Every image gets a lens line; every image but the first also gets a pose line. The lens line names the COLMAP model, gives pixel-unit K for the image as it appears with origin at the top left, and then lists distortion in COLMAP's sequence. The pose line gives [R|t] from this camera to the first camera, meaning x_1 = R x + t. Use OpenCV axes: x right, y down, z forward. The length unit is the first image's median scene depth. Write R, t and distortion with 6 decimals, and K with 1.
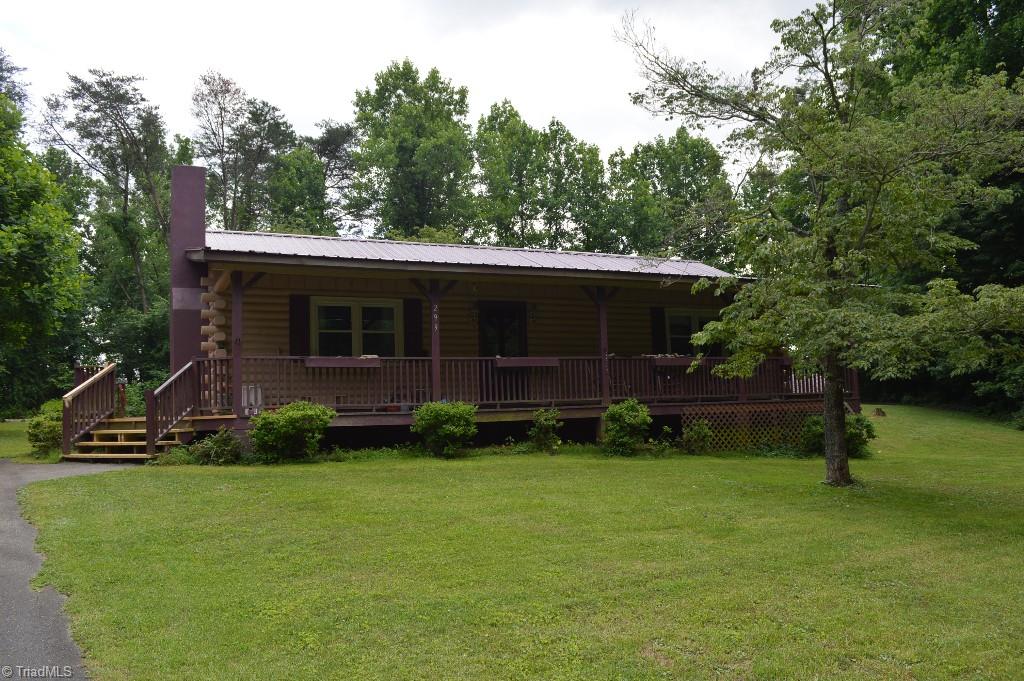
lens RADIAL K [[809.2, 0, 511.9], [0, 809.2, 359.7], [0, 0, 1]] dist [-0.087087, 0.011041]
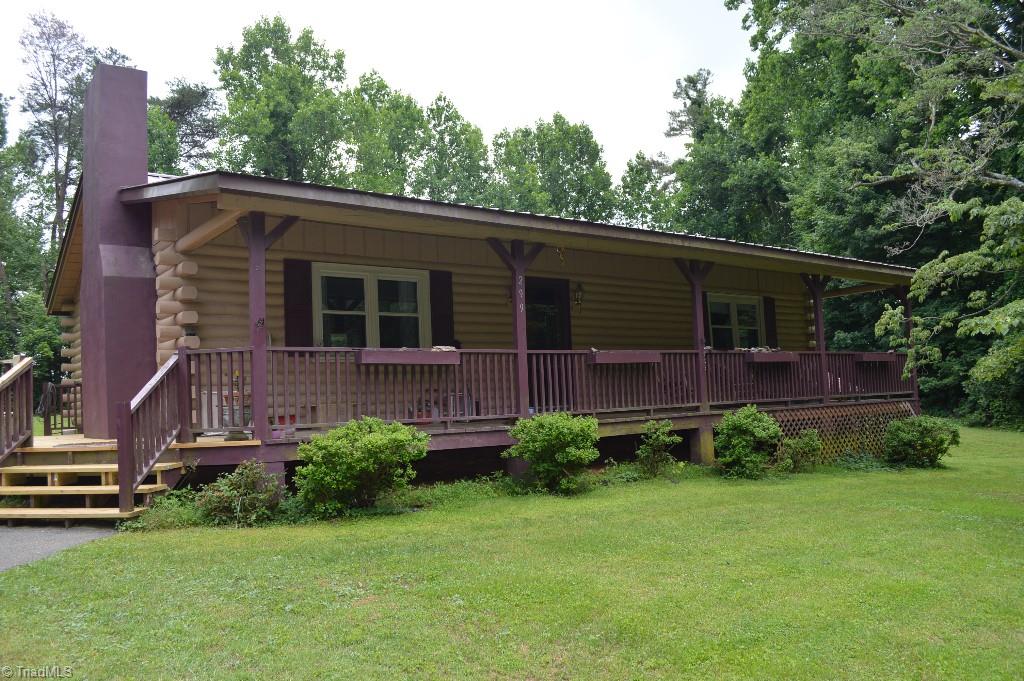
lens RADIAL K [[809.2, 0, 511.9], [0, 809.2, 359.7], [0, 0, 1]] dist [-0.087087, 0.011041]
pose [[0.976220, 0.002459, 0.216767, -0.210517], [-0.004259, 0.999960, 0.007840, 0.000055], [-0.216739, -0.008576, 0.976192, 0.251565]]
